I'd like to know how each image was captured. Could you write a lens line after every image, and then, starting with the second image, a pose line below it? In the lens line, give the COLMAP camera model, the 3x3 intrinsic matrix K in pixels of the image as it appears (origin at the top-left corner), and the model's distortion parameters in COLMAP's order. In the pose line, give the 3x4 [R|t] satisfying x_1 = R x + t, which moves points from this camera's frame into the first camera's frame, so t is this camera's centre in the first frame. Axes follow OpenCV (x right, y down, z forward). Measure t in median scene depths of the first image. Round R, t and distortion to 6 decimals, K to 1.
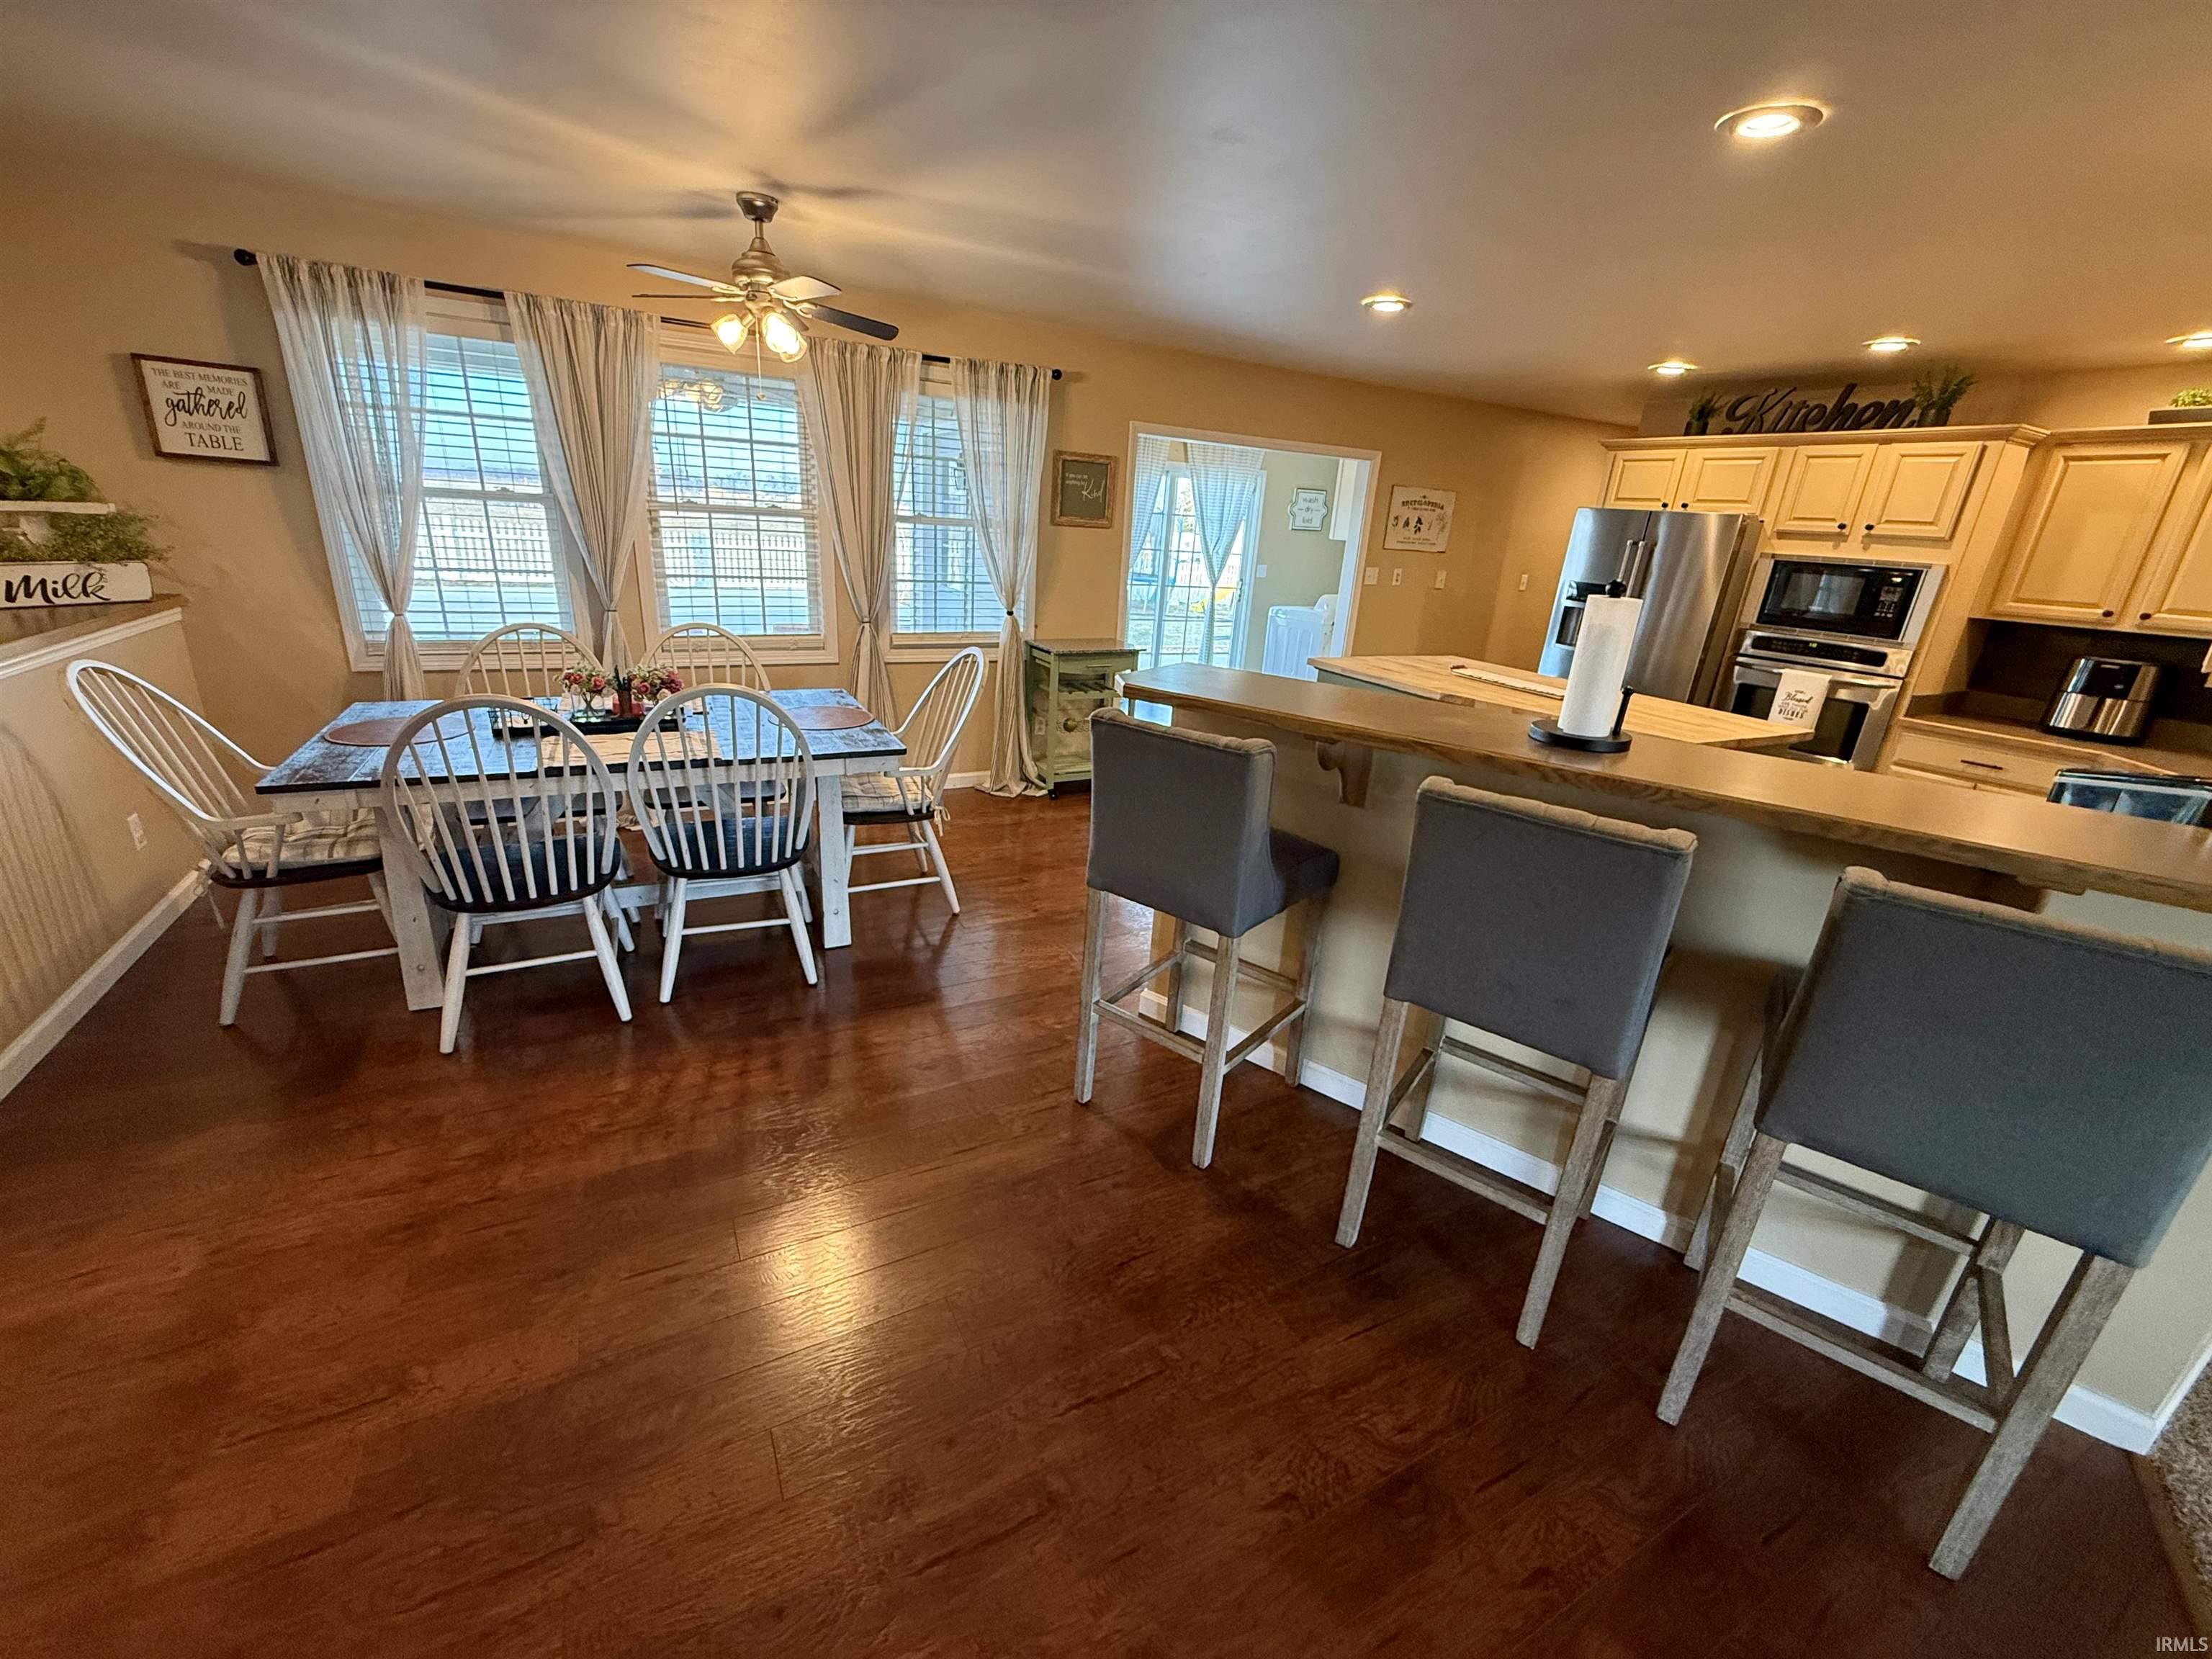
lens RADIAL K [[877.0, 0, 1103.5], [0, 877.0, 830.0], [0, 0, 1]] dist [-0.003642, -0.000570]
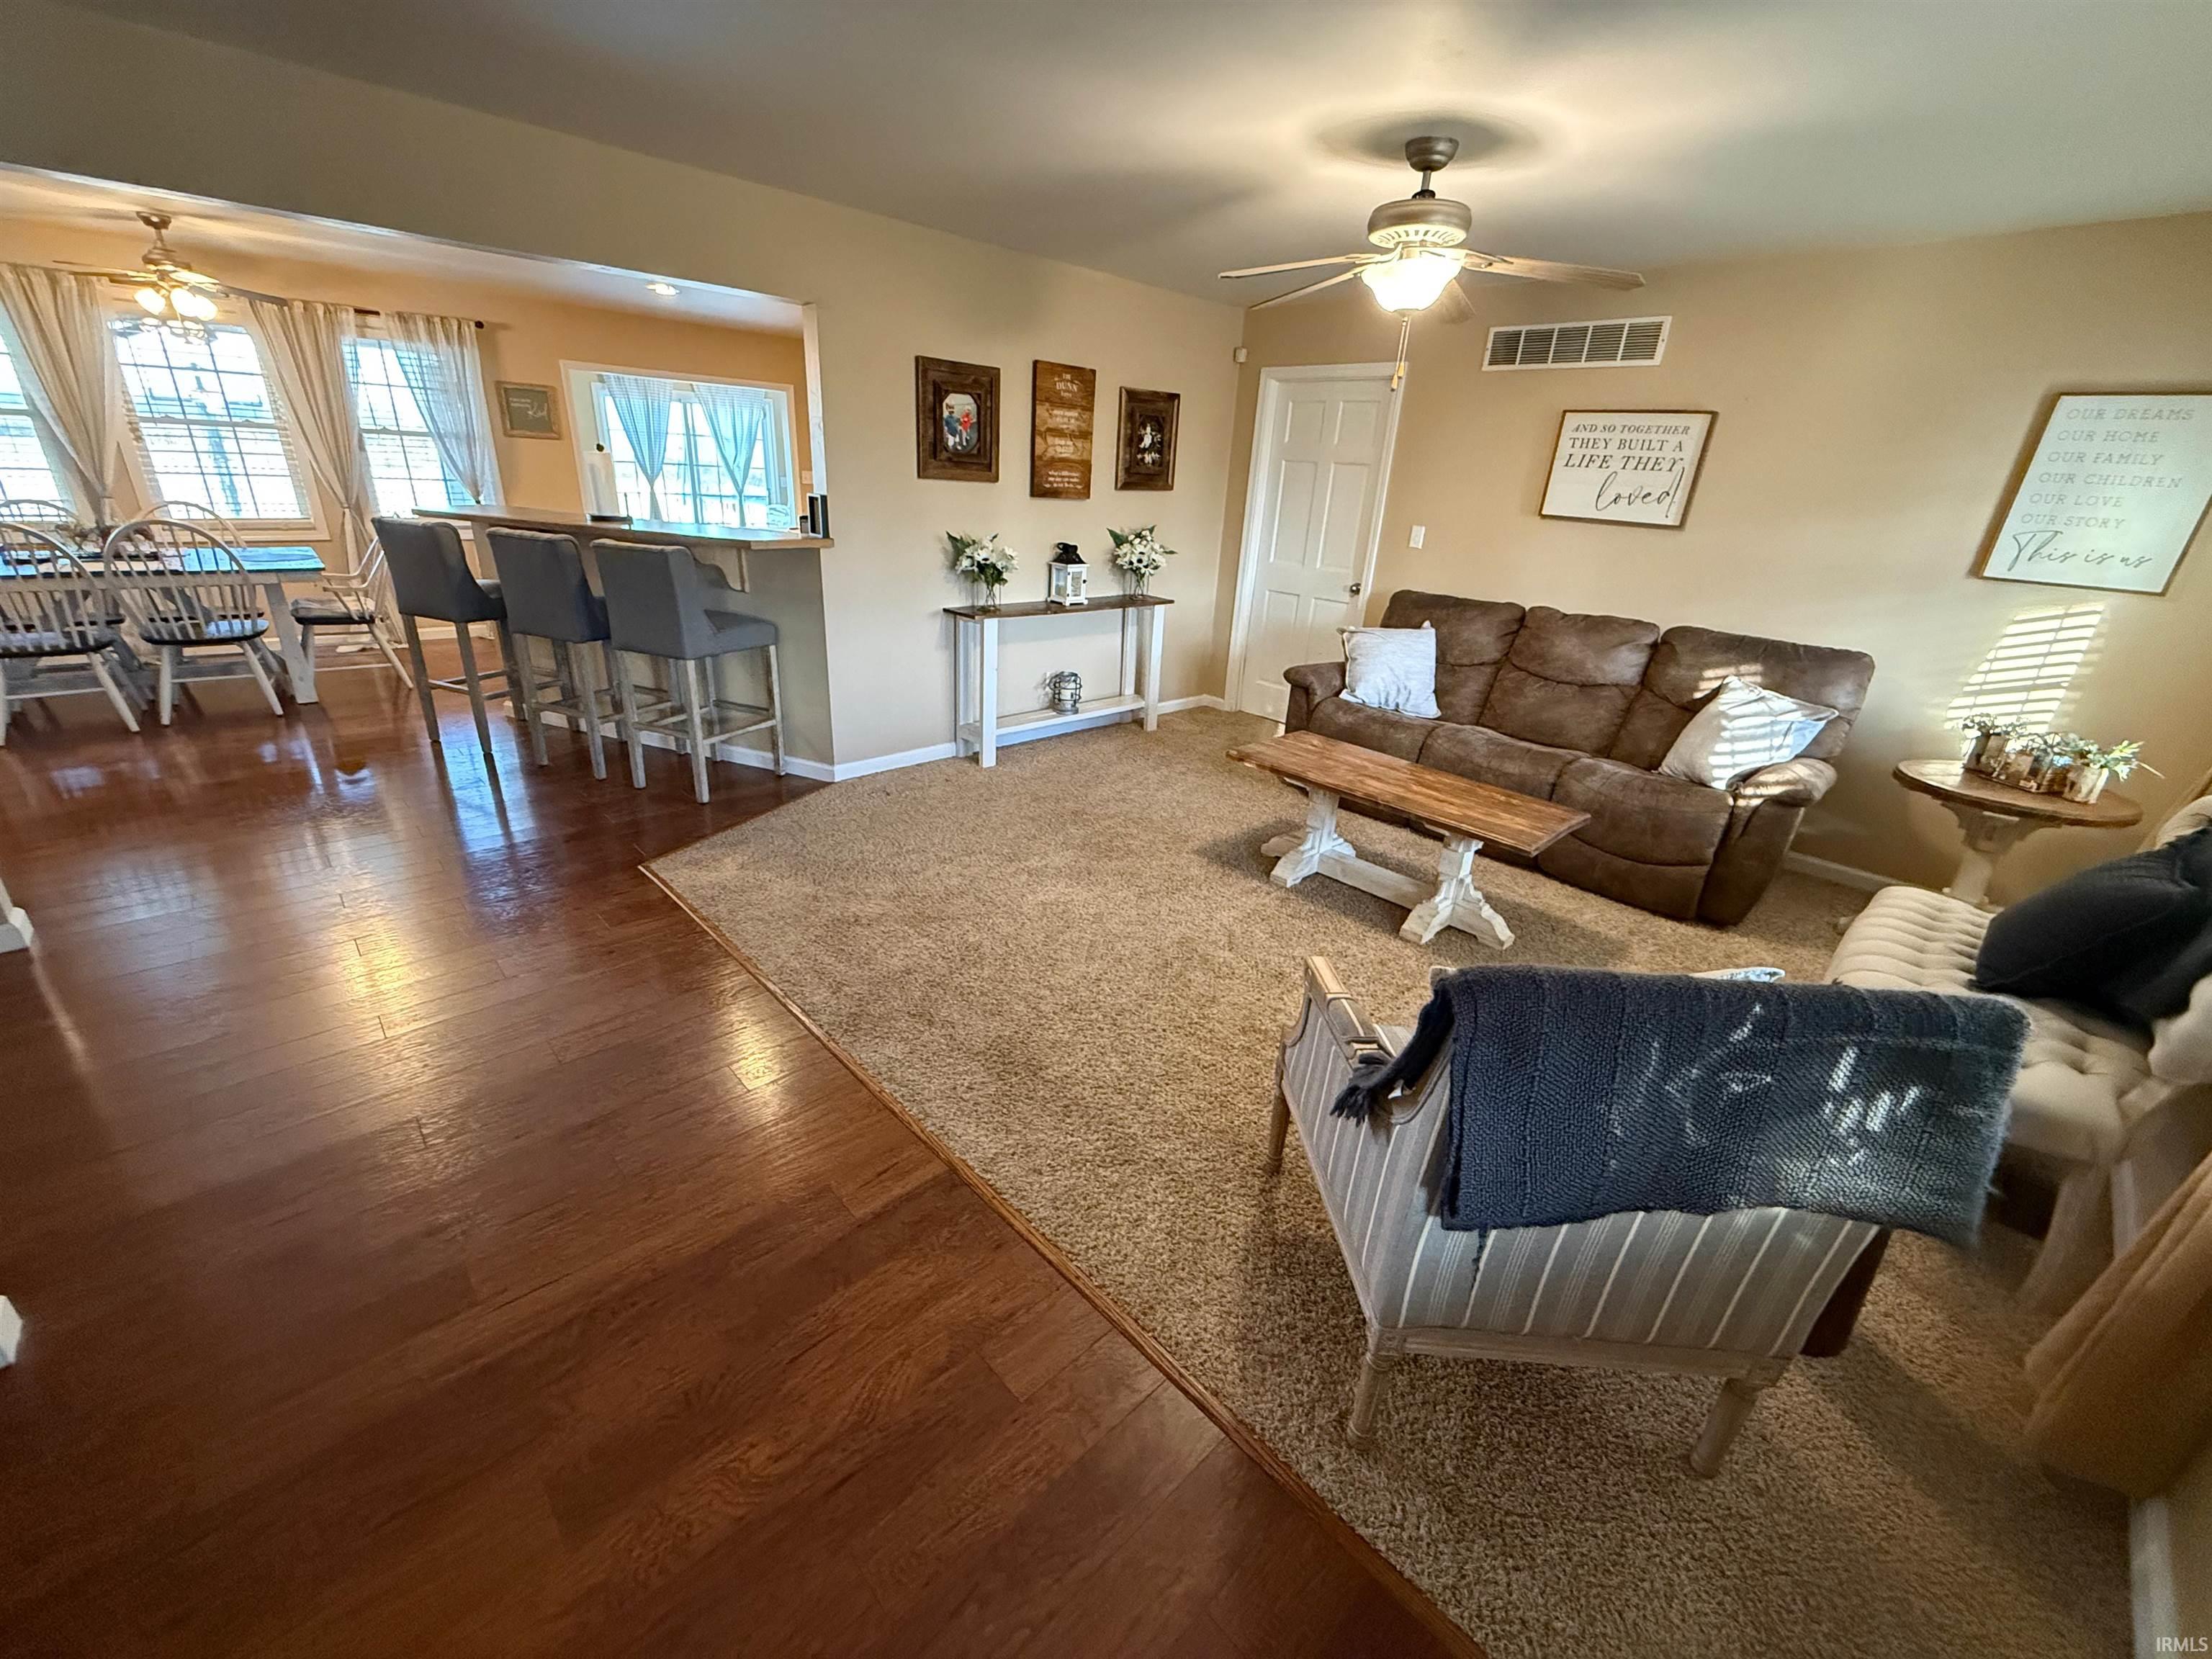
lens RADIAL K [[877.0, 0, 1098.1], [0, 877.0, 832.3], [0, 0, 1]] dist [-0.003642, -0.000570]
pose [[0.963037, -0.109466, 0.246124, 0.512062], [0.092433, 0.992519, 0.079761, 0.288622], [-0.253014, -0.054063, 0.965951, -0.699913]]
